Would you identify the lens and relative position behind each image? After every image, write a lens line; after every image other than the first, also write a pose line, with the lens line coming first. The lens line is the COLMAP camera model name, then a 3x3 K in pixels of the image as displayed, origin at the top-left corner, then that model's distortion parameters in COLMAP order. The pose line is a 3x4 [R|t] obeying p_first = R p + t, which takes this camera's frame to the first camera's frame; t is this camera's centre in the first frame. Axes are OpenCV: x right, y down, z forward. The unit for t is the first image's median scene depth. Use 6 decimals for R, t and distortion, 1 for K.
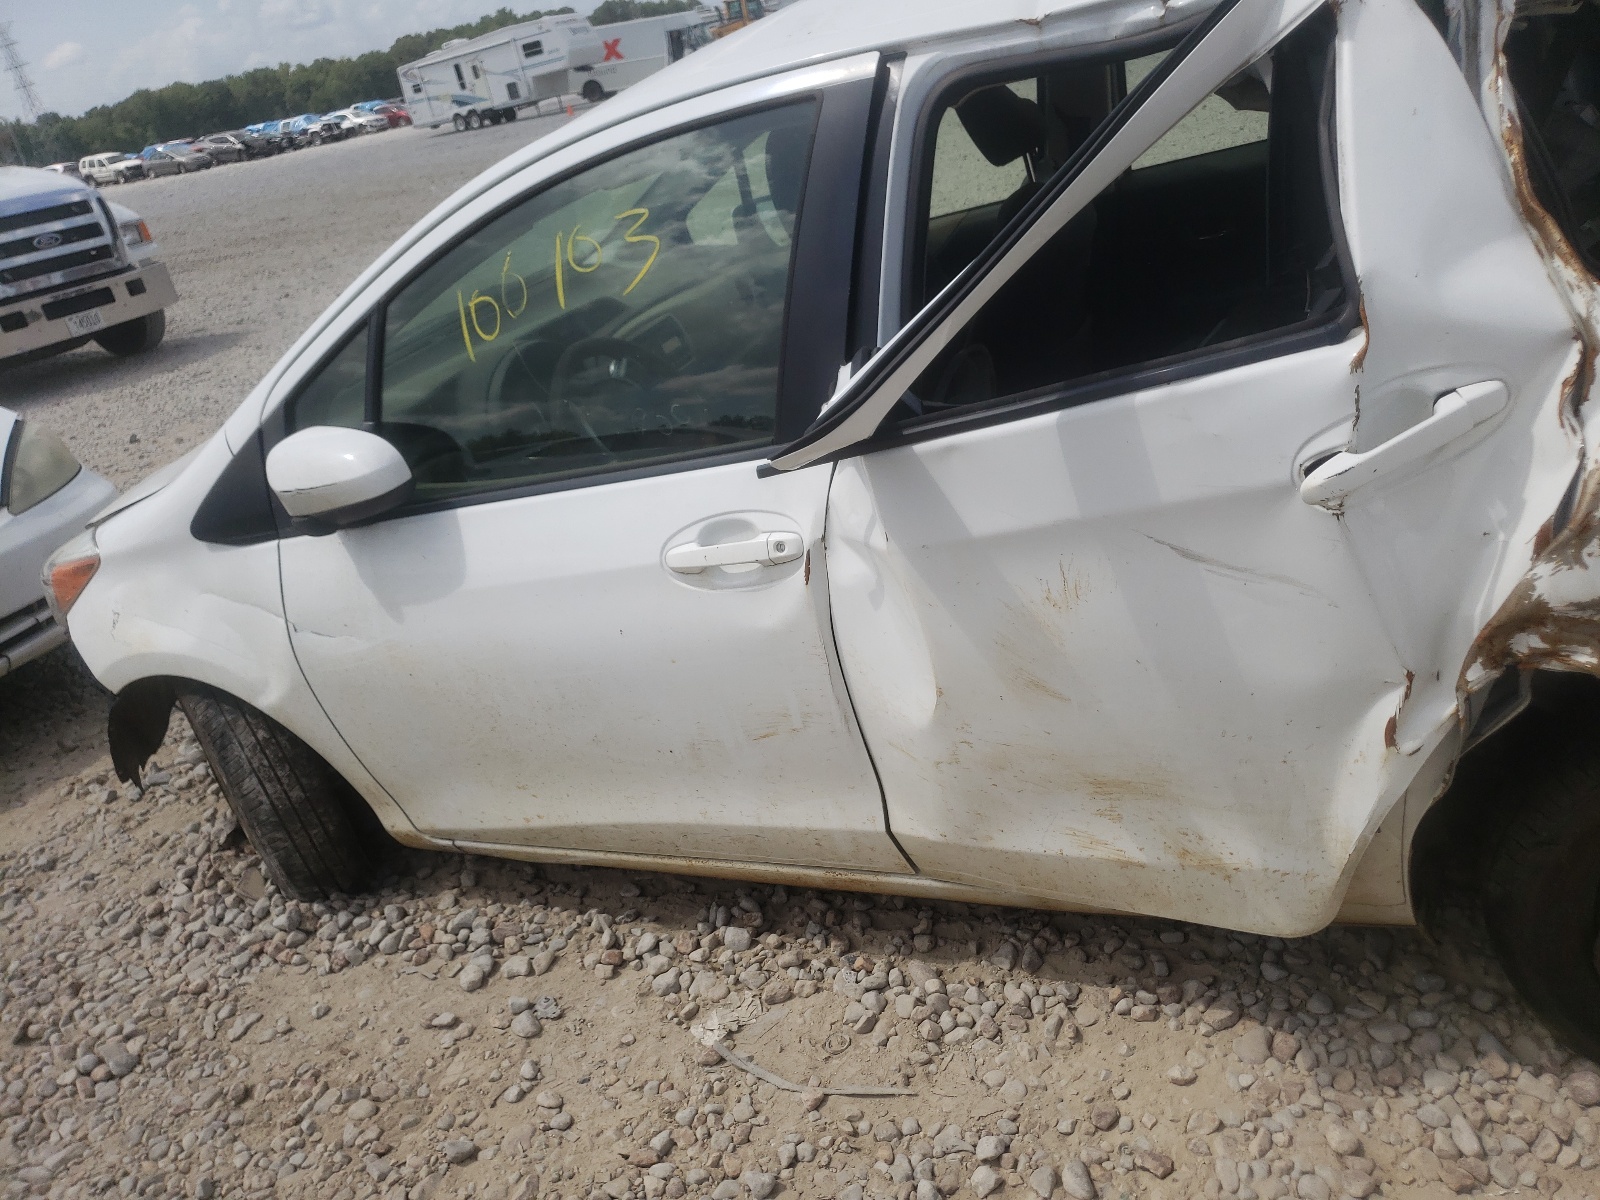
lens RADIAL K [[1240.1, 0, 797.6], [0, 1240.1, 609.5], [0, 0, 1]] dist [0.009815, 0.028421]
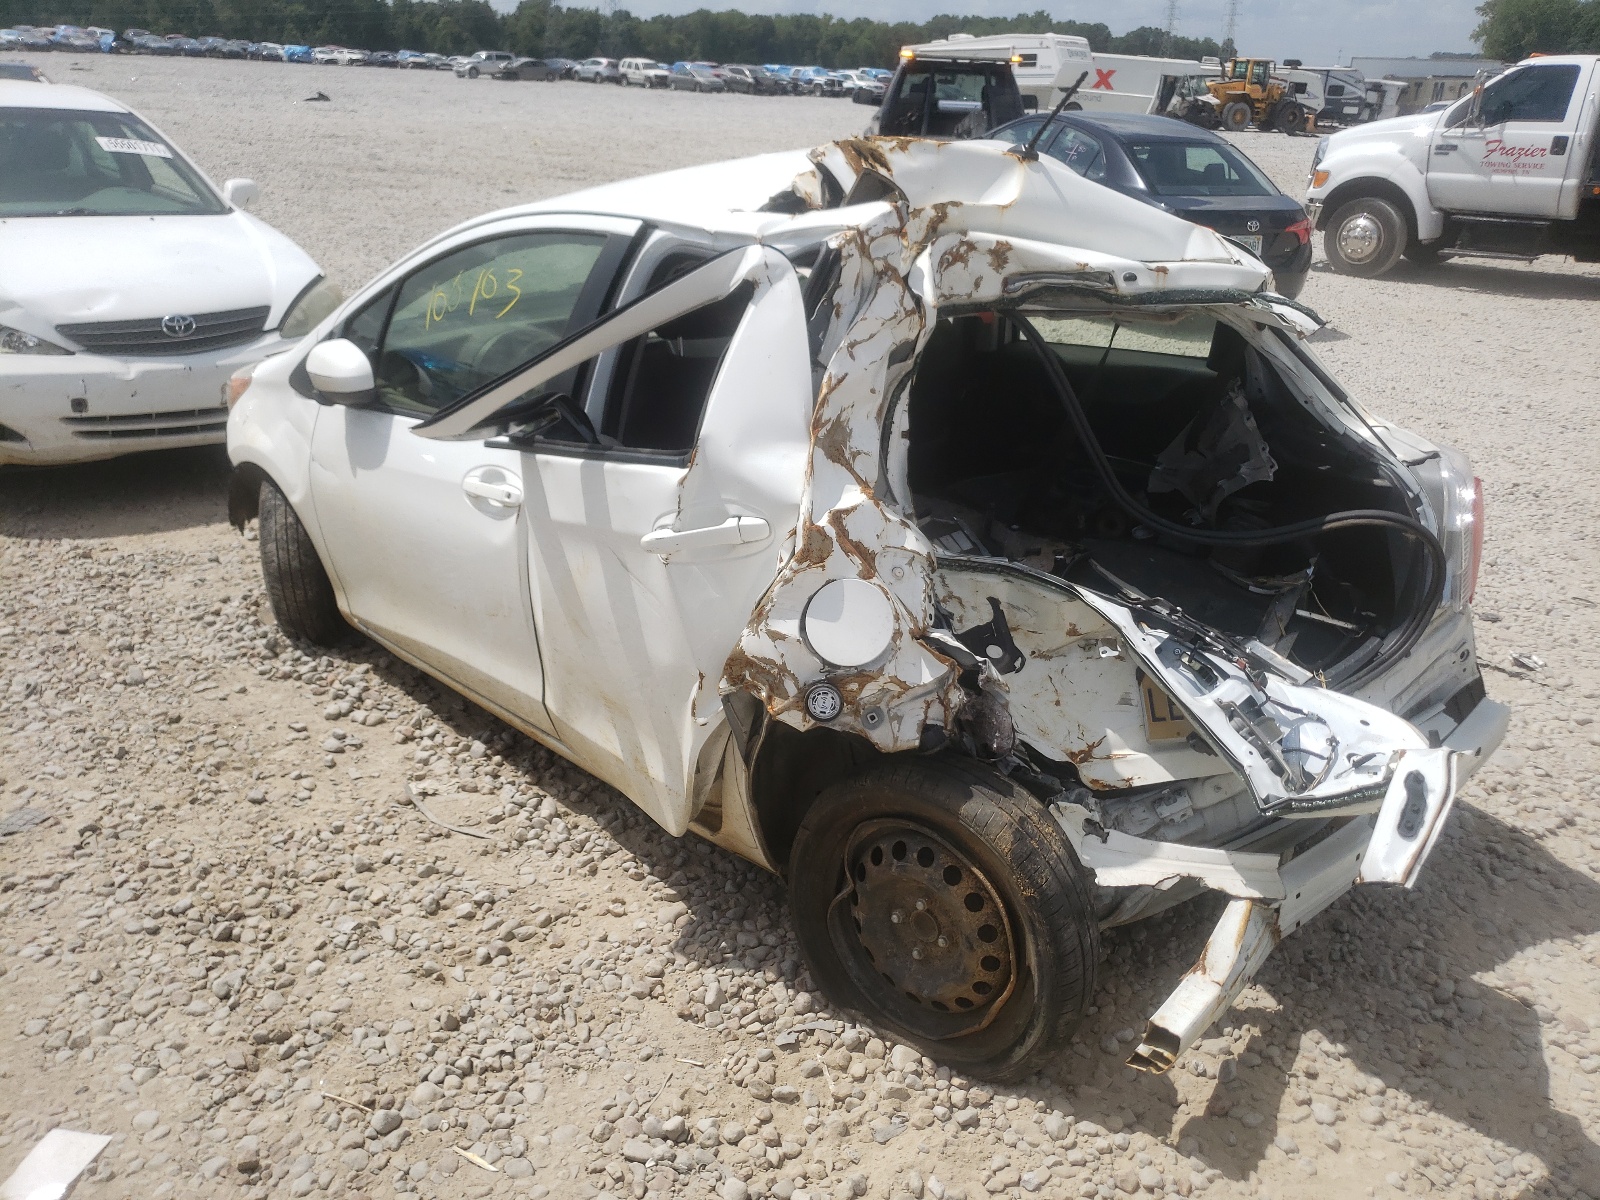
lens RADIAL K [[1240.1, 0, 805.7], [0, 1240.1, 593.1], [0, 0, 1]] dist [0.009815, 0.028421]
pose [[0.904212, 0.346054, -0.250295, 0.541960], [-0.349482, 0.936393, 0.032109, -0.082960], [0.245486, 0.058440, 0.967637, -0.307116]]
